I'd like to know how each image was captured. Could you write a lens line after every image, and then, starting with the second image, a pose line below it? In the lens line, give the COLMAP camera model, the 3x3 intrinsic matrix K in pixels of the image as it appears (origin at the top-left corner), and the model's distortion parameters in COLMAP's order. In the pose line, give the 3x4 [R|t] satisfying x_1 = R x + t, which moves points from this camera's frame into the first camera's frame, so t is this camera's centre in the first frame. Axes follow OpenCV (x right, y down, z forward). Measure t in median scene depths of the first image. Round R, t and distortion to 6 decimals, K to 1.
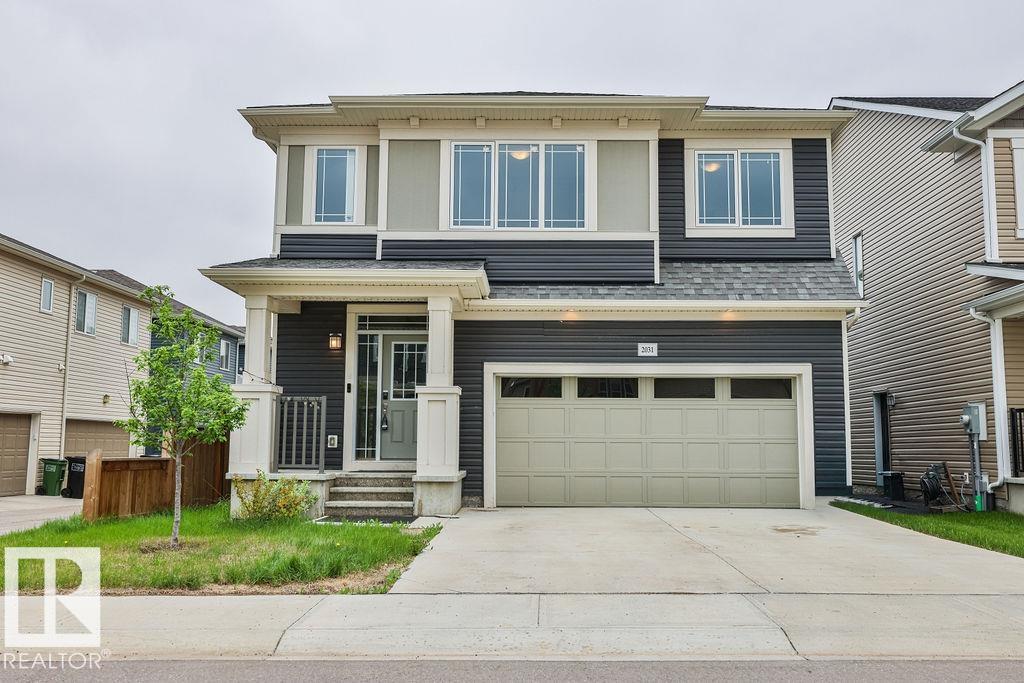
lens RADIAL K [[938.9, 0, 512.2], [0, 938.9, 340.6], [0, 0, 1]] dist [-0.040695, 0.000000]
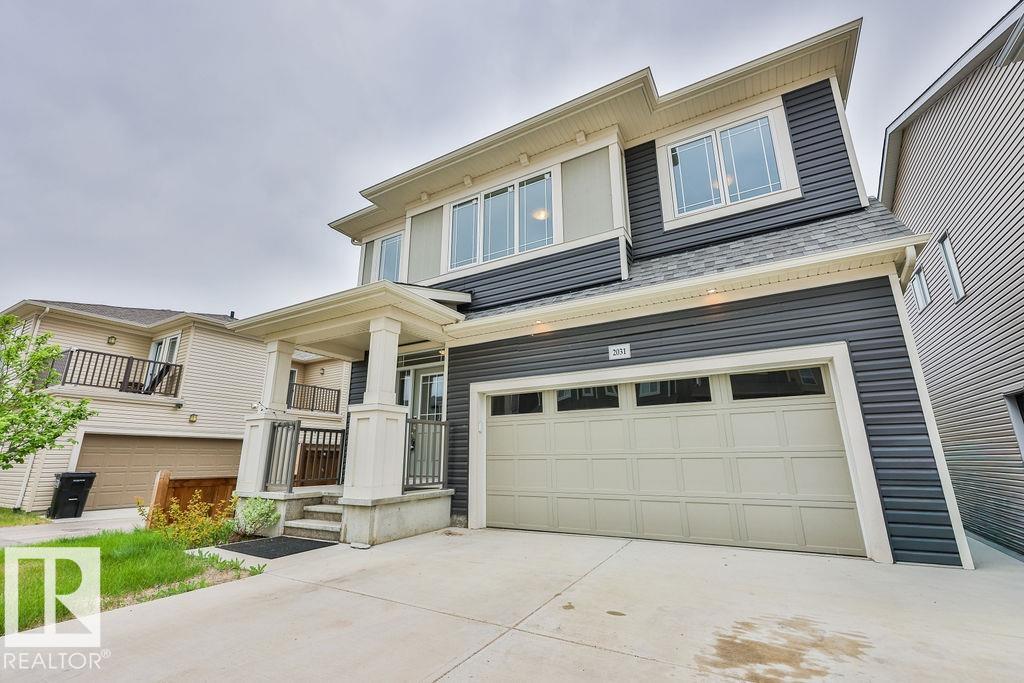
lens RADIAL K [[435.5, 0, 515.0], [0, 435.5, 339.7], [0, 0, 1]] dist [-0.006546, -0.002031]
pose [[0.876200, -0.138682, -0.461563, 0.248126], [0.066723, 0.983388, -0.168808, 0.061236], [0.477307, 0.117113, 0.870898, 0.583949]]
